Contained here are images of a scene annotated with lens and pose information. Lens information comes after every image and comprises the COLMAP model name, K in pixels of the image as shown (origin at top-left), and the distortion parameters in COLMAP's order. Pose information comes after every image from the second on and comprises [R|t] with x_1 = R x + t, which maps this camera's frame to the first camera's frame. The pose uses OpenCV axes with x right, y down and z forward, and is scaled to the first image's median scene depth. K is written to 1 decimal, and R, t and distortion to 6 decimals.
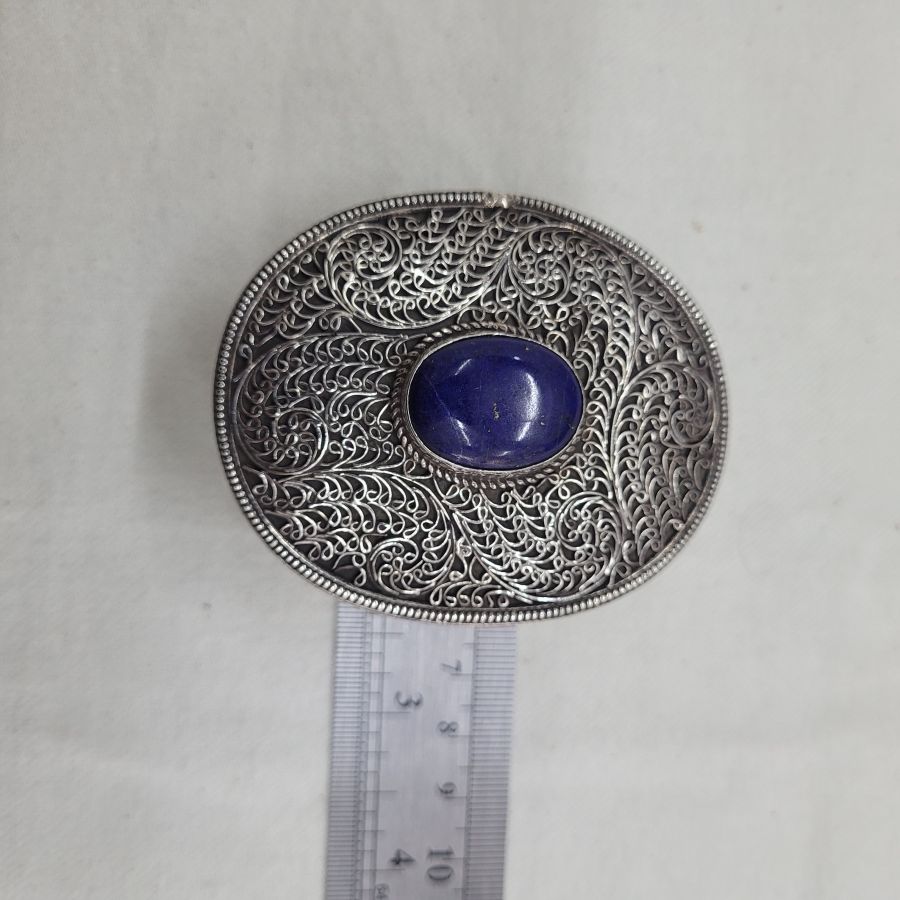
lens RADIAL K [[984.6, 0, 450.0], [0, 984.6, 450.0], [0, 0, 1]] dist [-0.030250, -0.014183]
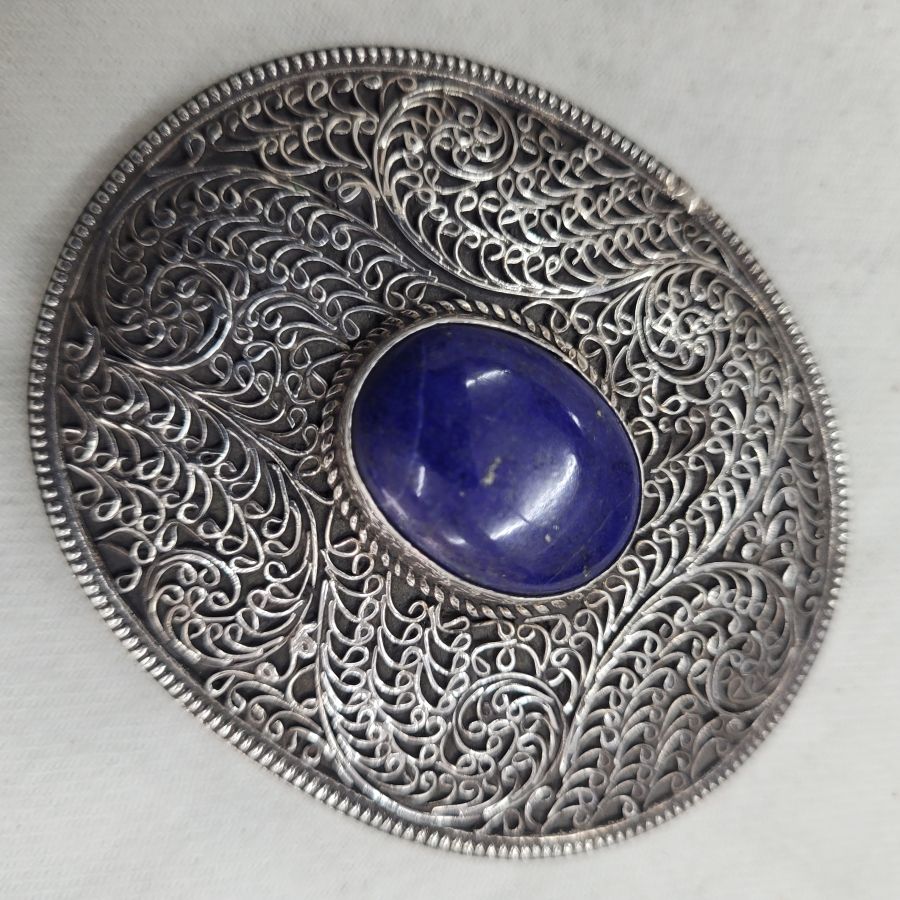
lens RADIAL K [[1083.9, 0, 452.0], [0, 1083.9, 428.1], [0, 0, 1]] dist [-0.152618, 0.002019]
pose [[0.821350, 0.570391, -0.006180, 0.016765], [-0.568288, 0.817290, -0.095317, 0.010689], [-0.049317, 0.081801, 0.995428, 0.368975]]
